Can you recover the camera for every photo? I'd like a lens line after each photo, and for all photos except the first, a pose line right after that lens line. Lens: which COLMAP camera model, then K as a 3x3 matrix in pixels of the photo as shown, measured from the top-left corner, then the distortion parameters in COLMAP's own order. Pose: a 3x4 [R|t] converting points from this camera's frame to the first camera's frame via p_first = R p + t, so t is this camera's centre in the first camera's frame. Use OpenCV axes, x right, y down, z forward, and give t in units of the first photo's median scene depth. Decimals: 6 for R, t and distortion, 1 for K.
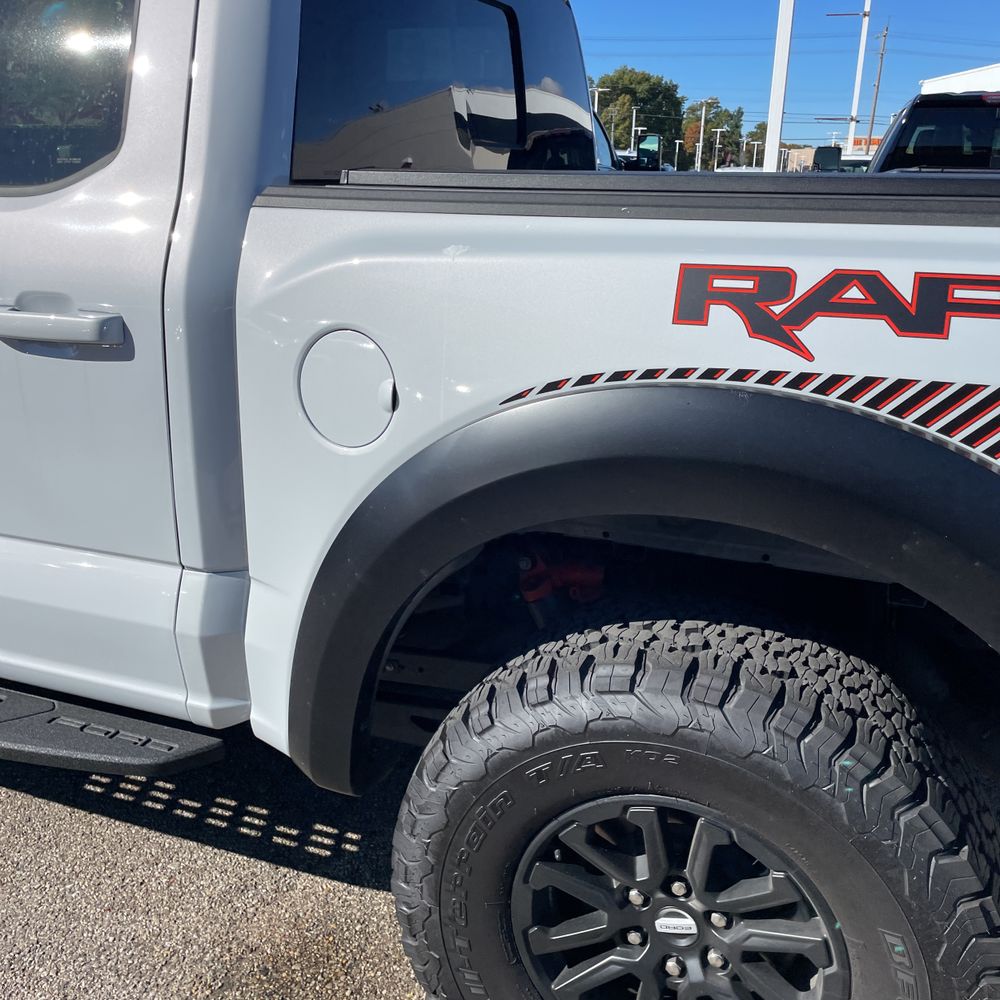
lens RADIAL K [[1009.4, 0, 489.5], [0, 1009.4, 496.9], [0, 0, 1]] dist [0.091464, -0.121076]
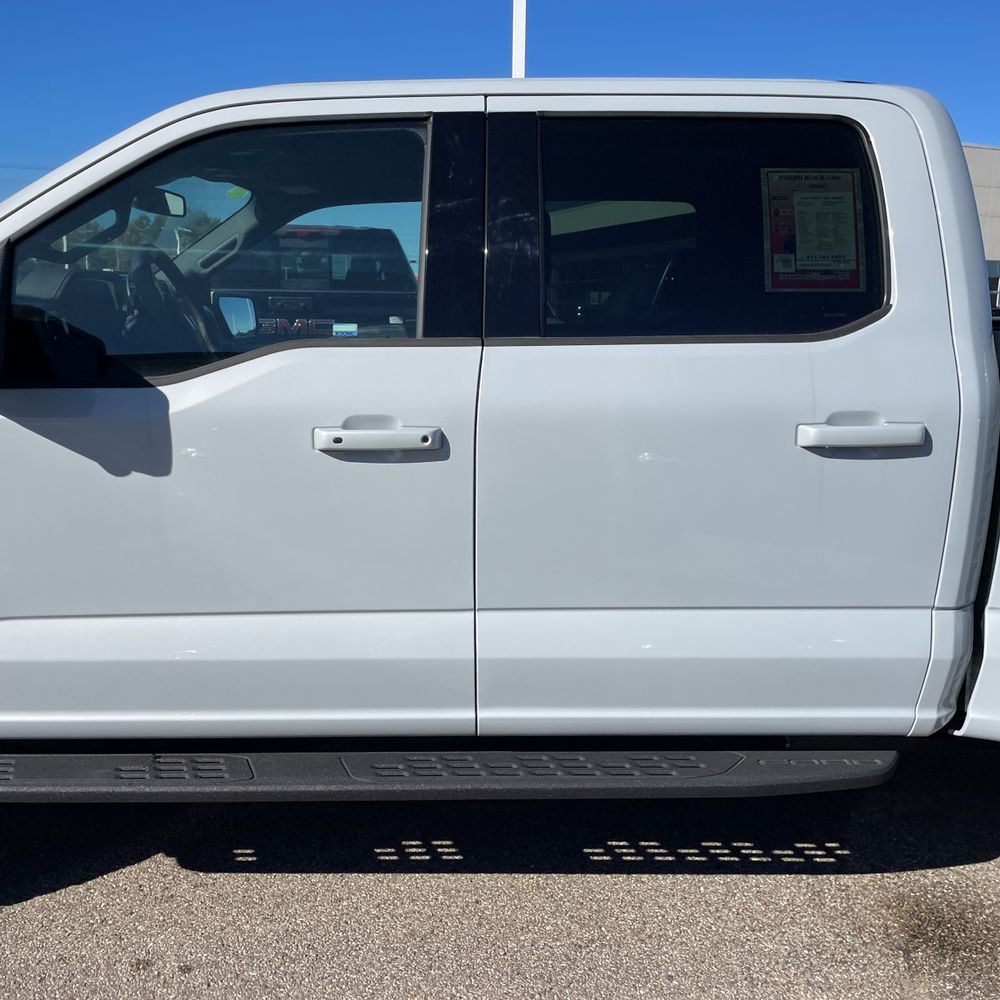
lens RADIAL K [[1009.4, 0, 489.5], [0, 1009.4, 496.9], [0, 0, 1]] dist [0.091464, -0.121076]
pose [[0.915208, -0.081596, 0.394636, -1.610052], [0.128795, 0.987150, -0.094587, -0.029900], [-0.381847, 0.137394, 0.913956, -0.018854]]
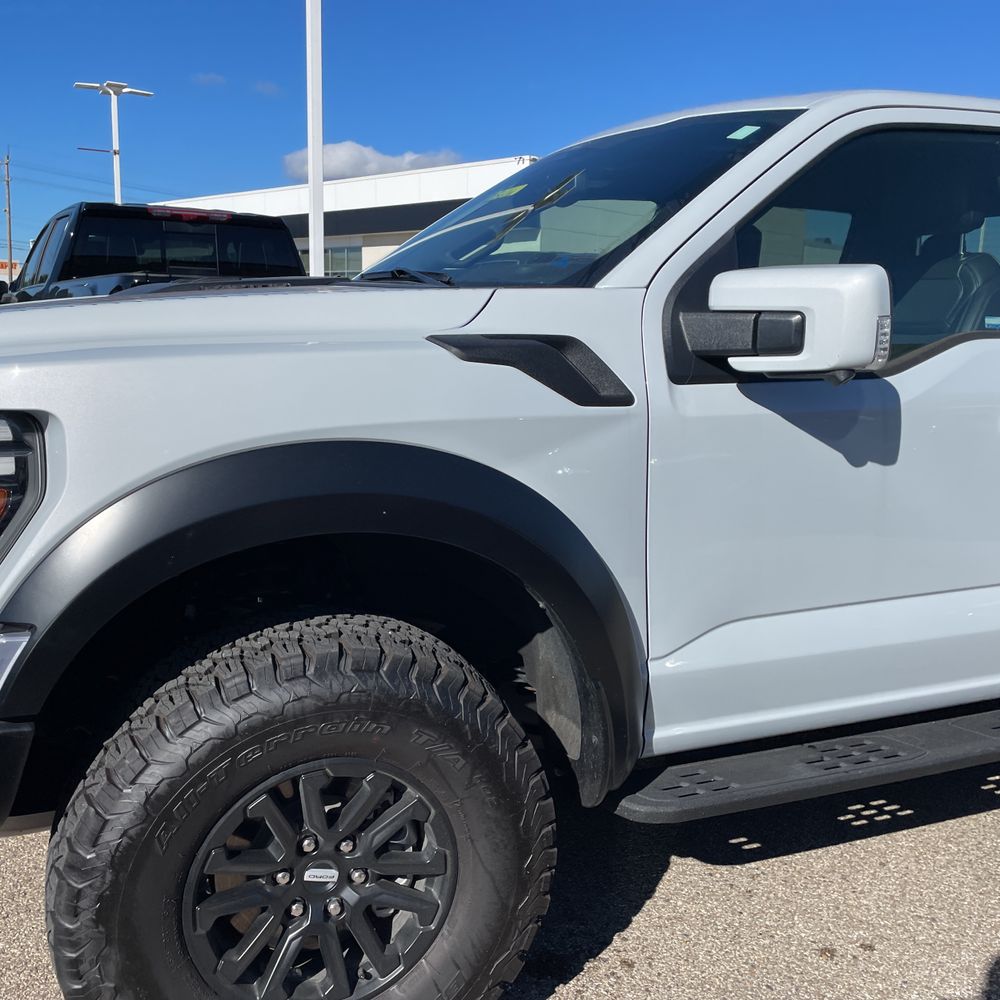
lens RADIAL K [[1009.4, 0, 489.5], [0, 1009.4, 496.9], [0, 0, 1]] dist [0.091464, -0.121076]
pose [[0.696681, -0.125767, 0.706270, -3.010122], [0.203852, 0.978634, -0.026817, -0.305289], [-0.687808, 0.162657, 0.707434, 0.886042]]
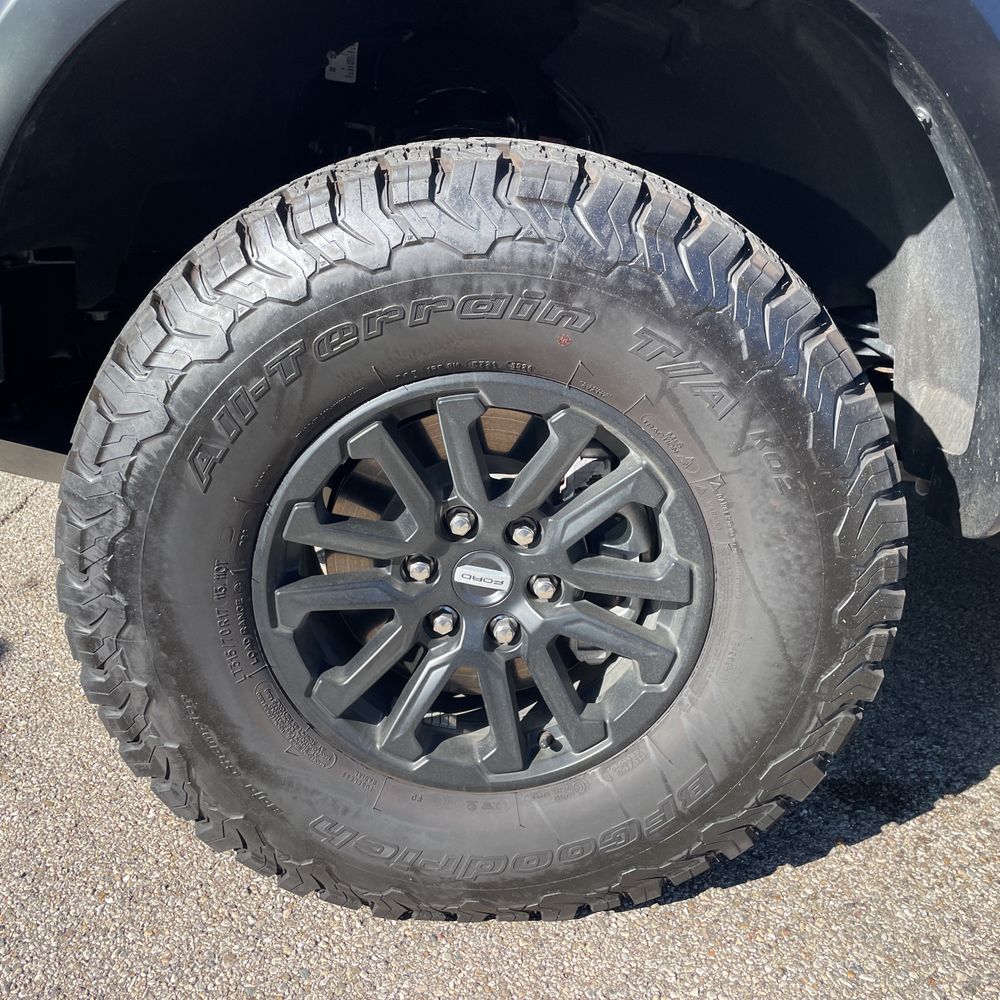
lens RADIAL K [[1009.4, 0, 489.5], [0, 1009.4, 496.9], [0, 0, 1]] dist [0.091464, -0.121076]
pose [[0.899143, -0.173922, 0.401614, -2.603169], [0.155979, 0.984736, 0.077237, -0.035023], [-0.408917, -0.006803, 0.912546, 1.310133]]
